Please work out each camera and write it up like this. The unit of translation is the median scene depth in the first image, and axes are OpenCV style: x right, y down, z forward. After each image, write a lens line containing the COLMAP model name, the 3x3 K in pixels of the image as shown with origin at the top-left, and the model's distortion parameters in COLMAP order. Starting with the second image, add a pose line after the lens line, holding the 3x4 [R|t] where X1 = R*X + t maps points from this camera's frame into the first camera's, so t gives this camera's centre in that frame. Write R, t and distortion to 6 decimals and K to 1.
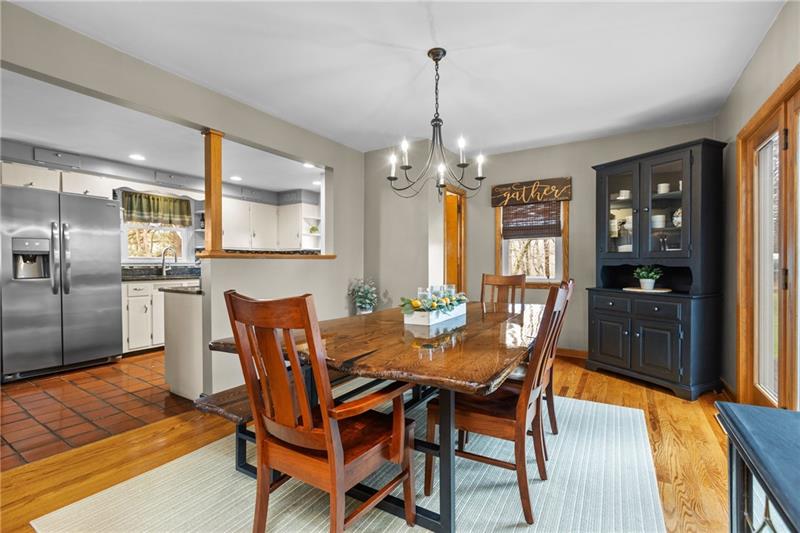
lens RADIAL K [[362.8, 0, 401.3], [0, 362.8, 267.7], [0, 0, 1]] dist [0.005697, -0.002344]
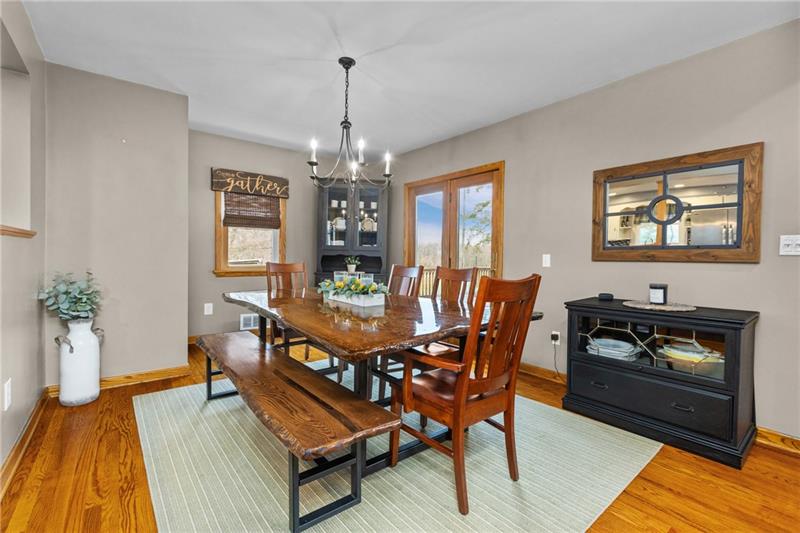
lens RADIAL K [[362.8, 0, 398.3], [0, 362.8, 261.5], [0, 0, 1]] dist [0.005697, -0.002344]
pose [[0.329060, -0.007800, 0.944277, -0.503655], [-0.003670, 0.999948, 0.009538, 0.002643], [-0.944302, -0.006604, 0.329015, 0.273272]]
